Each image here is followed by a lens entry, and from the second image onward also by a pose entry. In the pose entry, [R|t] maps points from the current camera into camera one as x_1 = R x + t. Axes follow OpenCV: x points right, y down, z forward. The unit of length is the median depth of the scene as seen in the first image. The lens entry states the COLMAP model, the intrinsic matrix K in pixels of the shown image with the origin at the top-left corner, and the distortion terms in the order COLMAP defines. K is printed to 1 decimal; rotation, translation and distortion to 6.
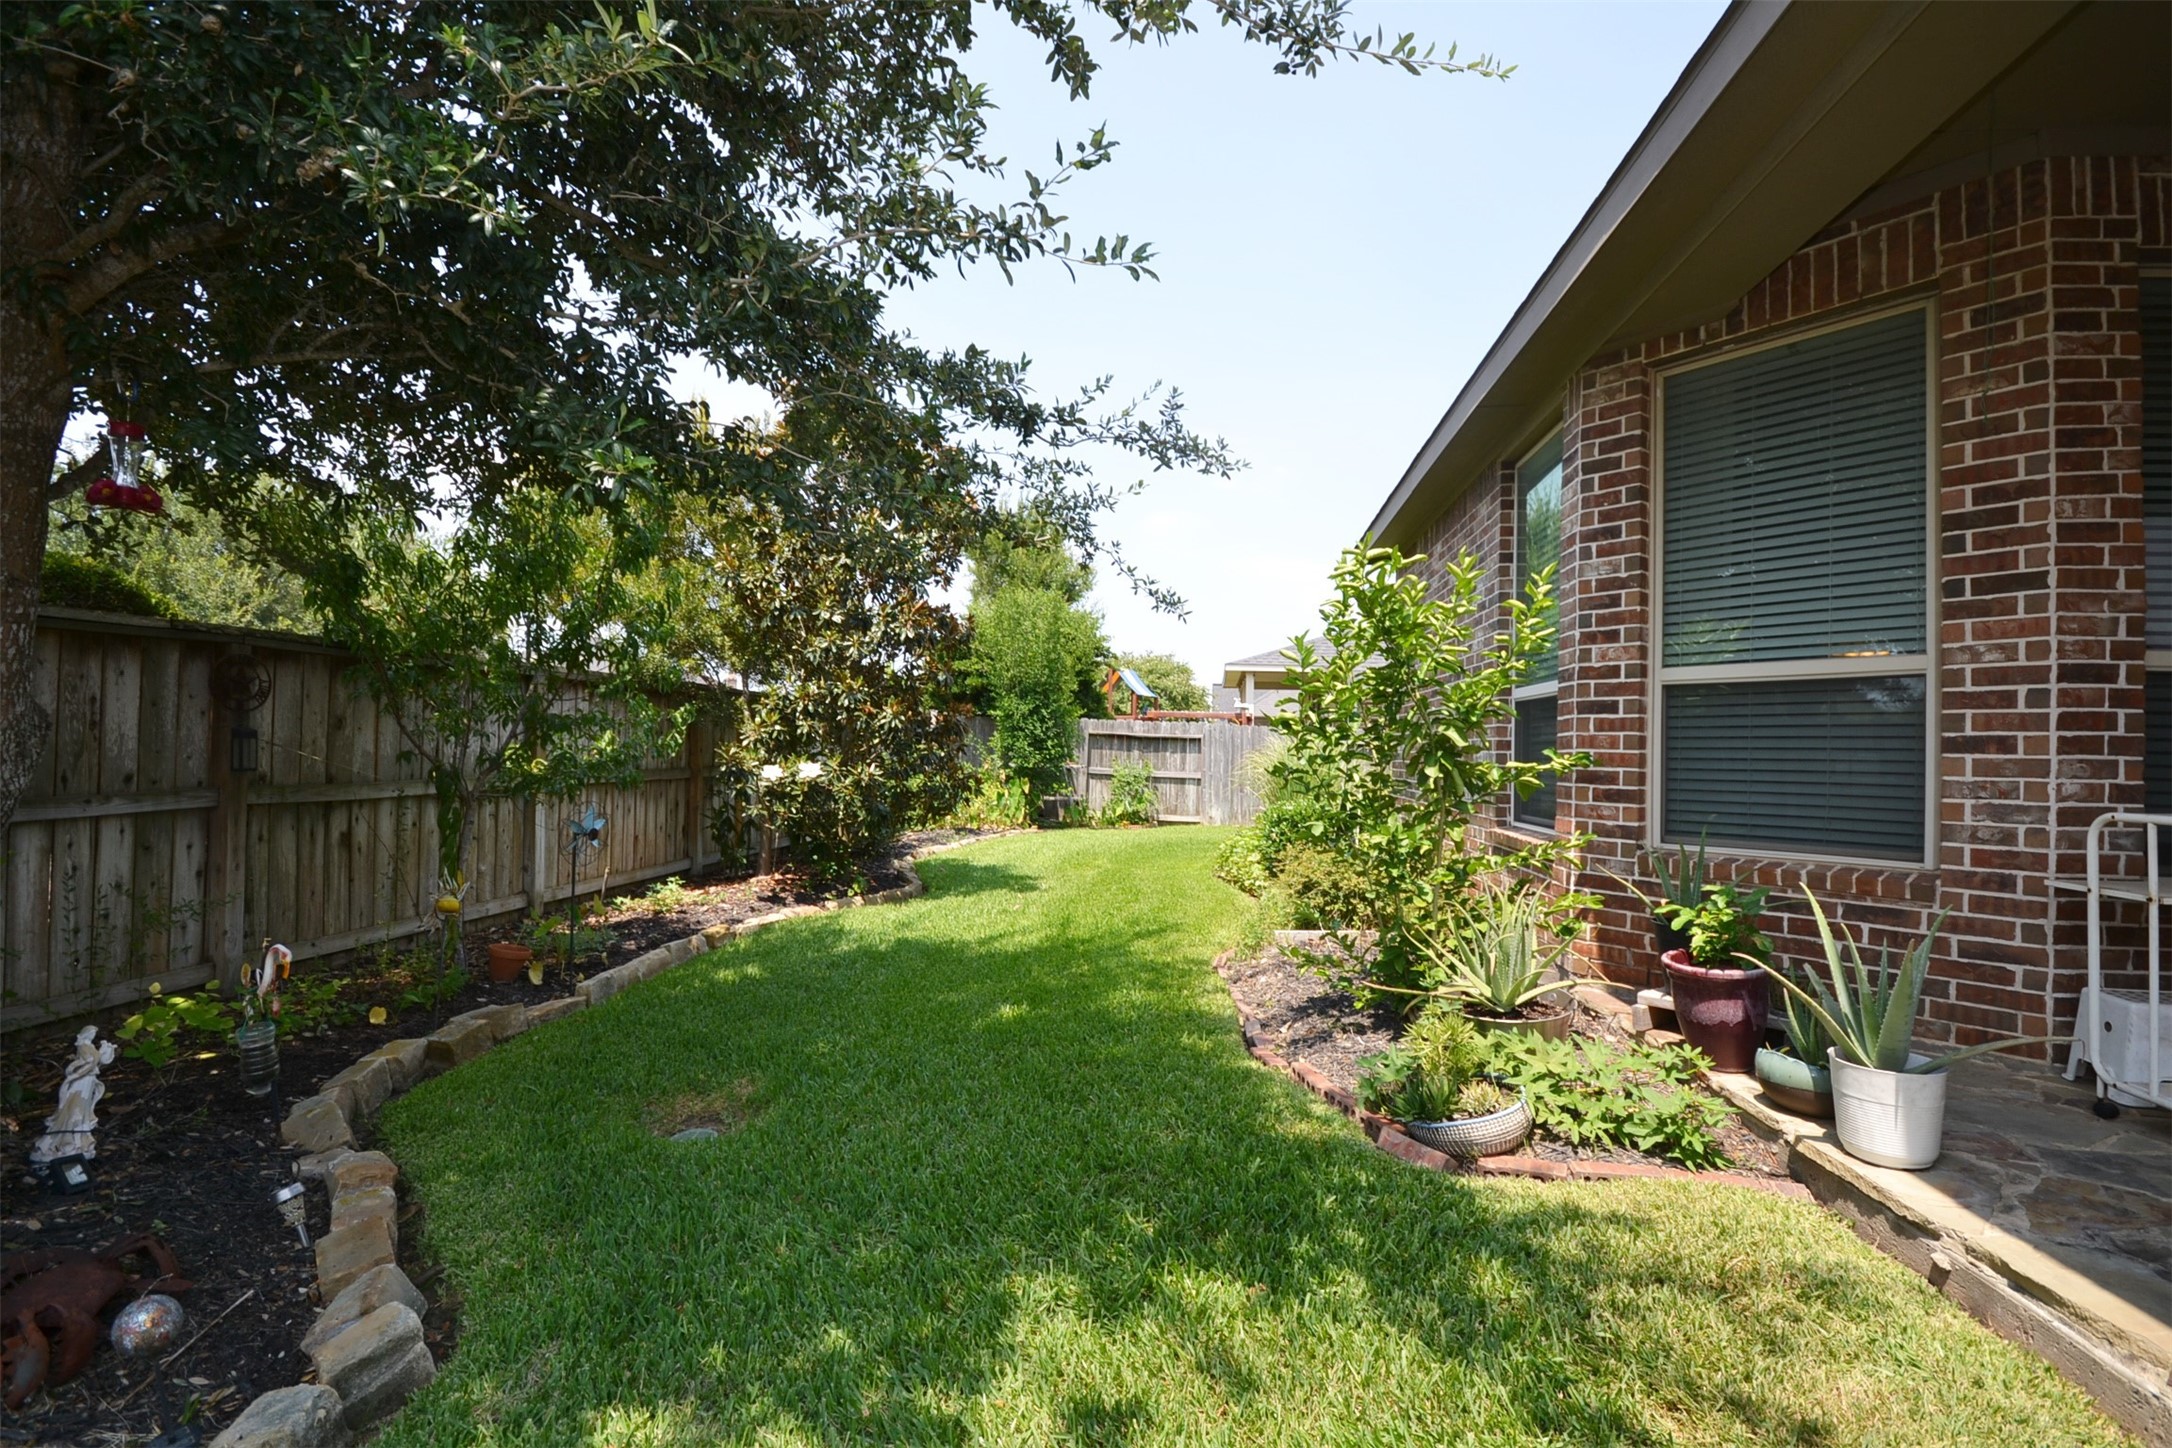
lens RADIAL K [[967.9, 0, 1085.6], [0, 967.9, 734.1], [0, 0, 1]] dist [0.017005, -0.015489]
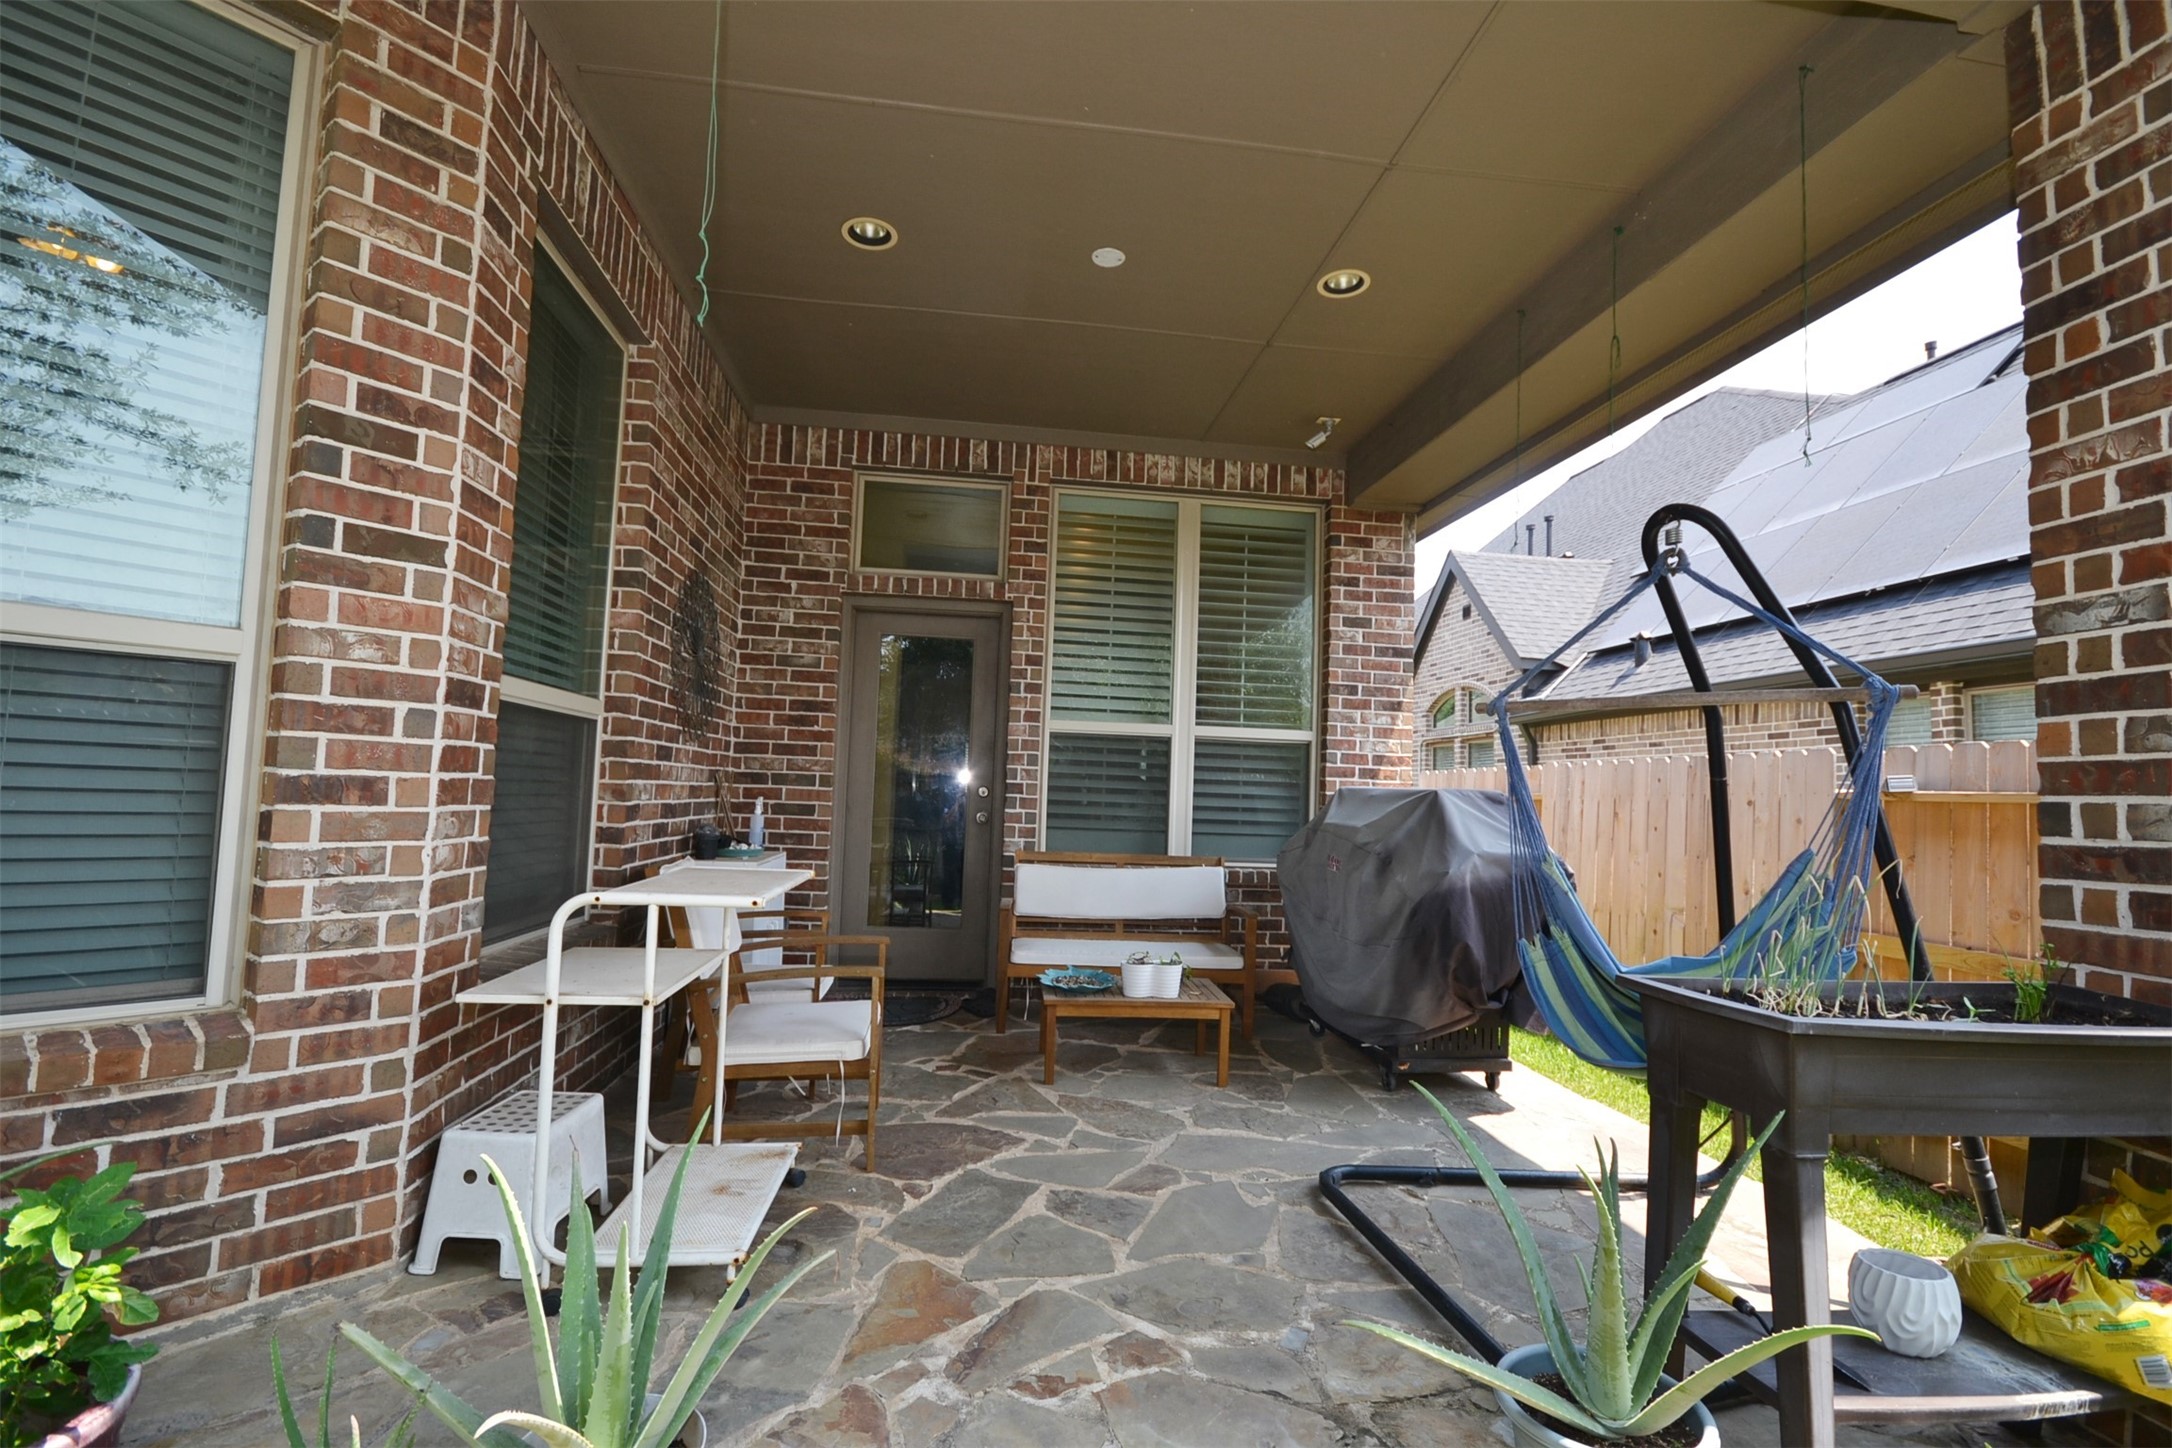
lens RADIAL K [[967.9, 0, 1085.6], [0, 967.9, 734.1], [0, 0, 1]] dist [0.017005, -0.015489]
pose [[-0.259204, 0.029546, 0.965371, 0.192304], [-0.060015, 0.997108, -0.046631, -0.024862], [-0.963956, -0.070023, -0.256681, 0.700508]]
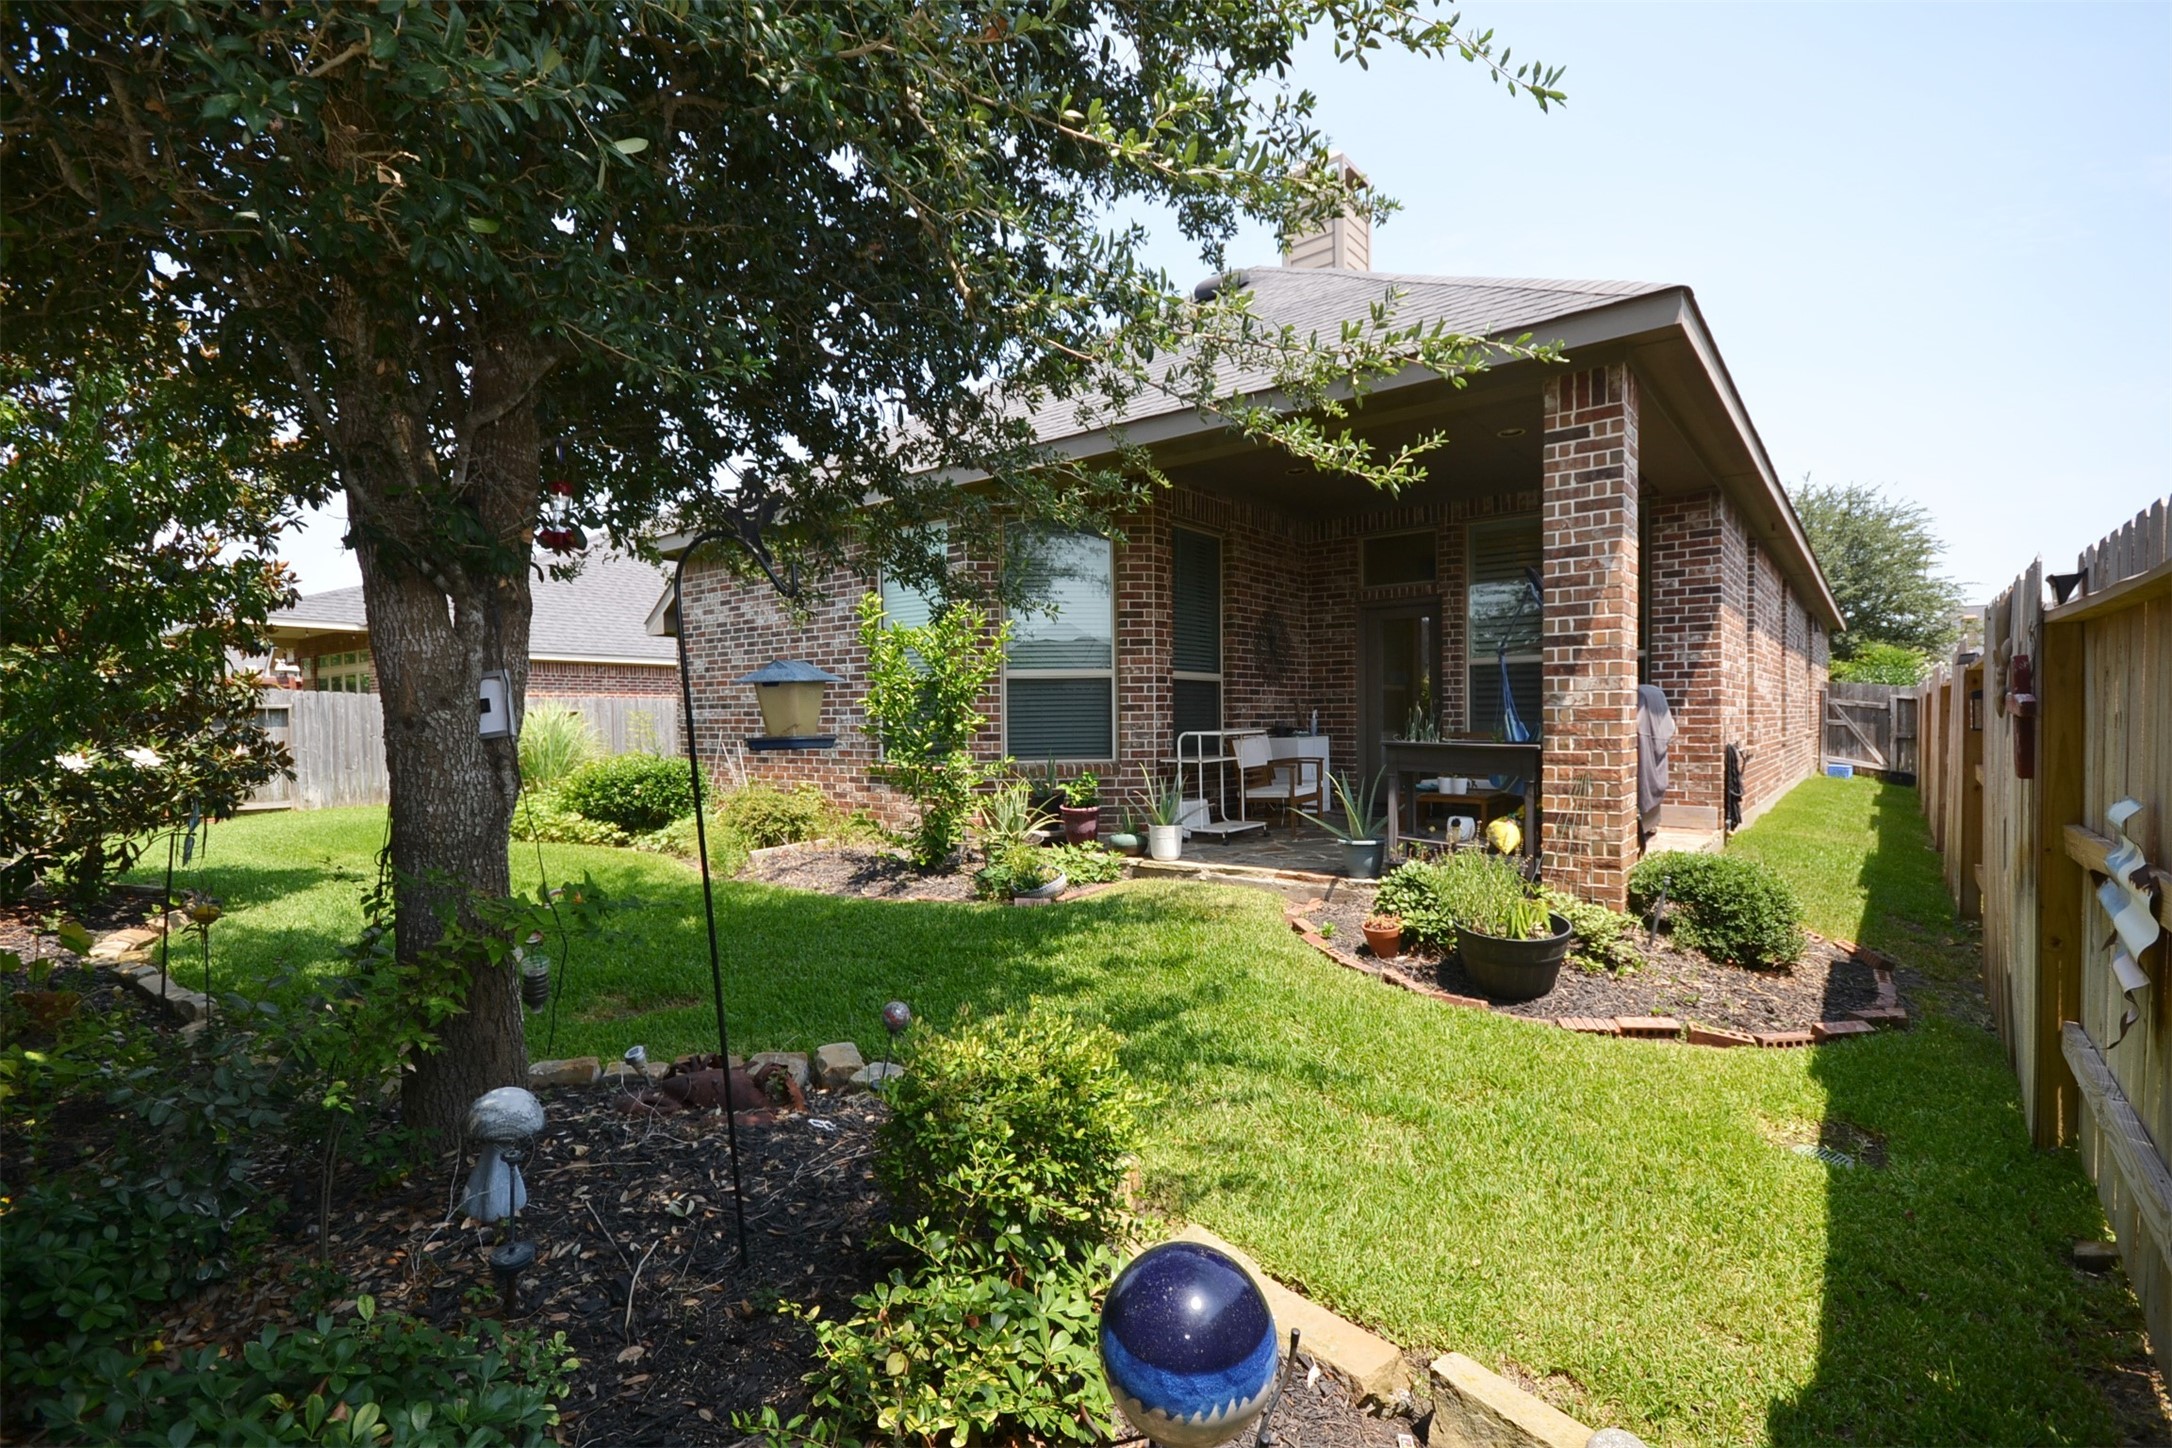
lens RADIAL K [[989.9, 0, 1081.1], [0, 989.9, 734.2], [0, 0, 1]] dist [0.000112, -0.000016]
pose [[0.519035, -0.040634, 0.853786, -1.272149], [0.006374, 0.999026, 0.043671, -0.032488], [-0.854729, -0.017225, 0.518789, -0.178050]]
